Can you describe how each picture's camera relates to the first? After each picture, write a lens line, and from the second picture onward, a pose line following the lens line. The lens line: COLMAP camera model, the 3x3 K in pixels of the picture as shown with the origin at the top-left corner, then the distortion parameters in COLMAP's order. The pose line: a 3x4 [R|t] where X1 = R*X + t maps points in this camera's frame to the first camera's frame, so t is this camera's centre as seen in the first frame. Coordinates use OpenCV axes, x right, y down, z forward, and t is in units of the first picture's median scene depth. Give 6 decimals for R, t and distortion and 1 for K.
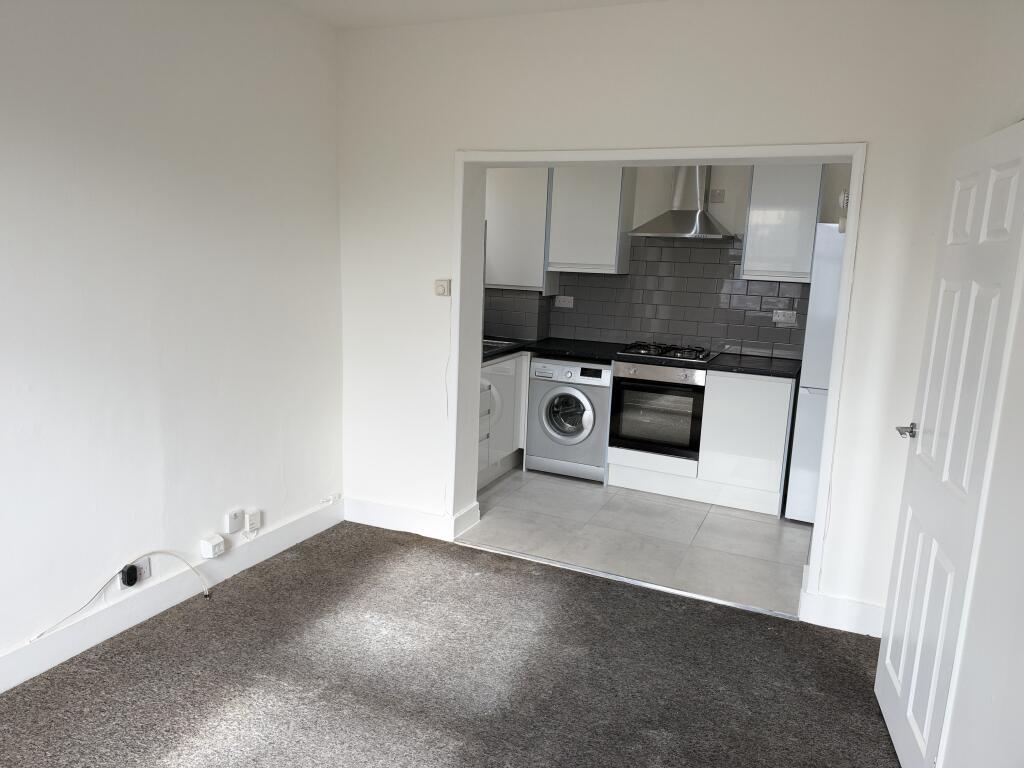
lens RADIAL K [[648.2, 0, 512.0], [0, 648.2, 384.0], [0, 0, 1]] dist [0.029800, -0.000538]
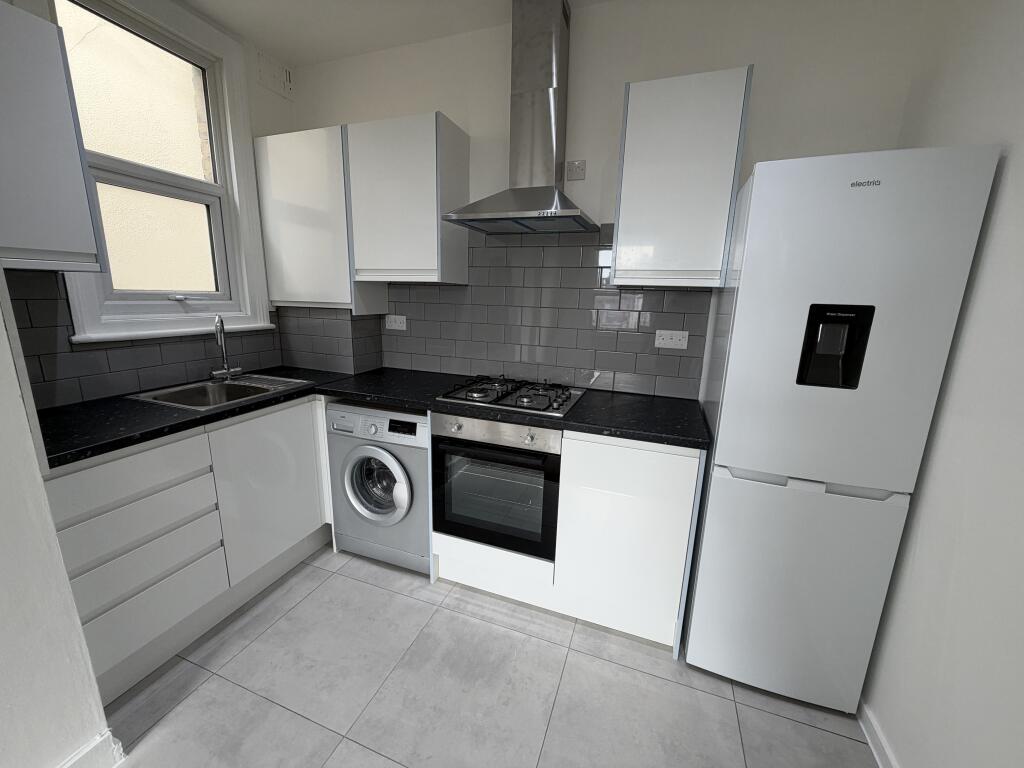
lens RADIAL K [[407.9, 0, 512.0], [0, 407.9, 384.0], [0, 0, 1]] dist [-0.000053, 0.000006]
pose [[0.994952, -0.031222, 0.095374, 0.195916], [0.028702, 0.999205, 0.027675, -0.070558], [-0.096162, -0.024798, 0.995057, 0.560030]]
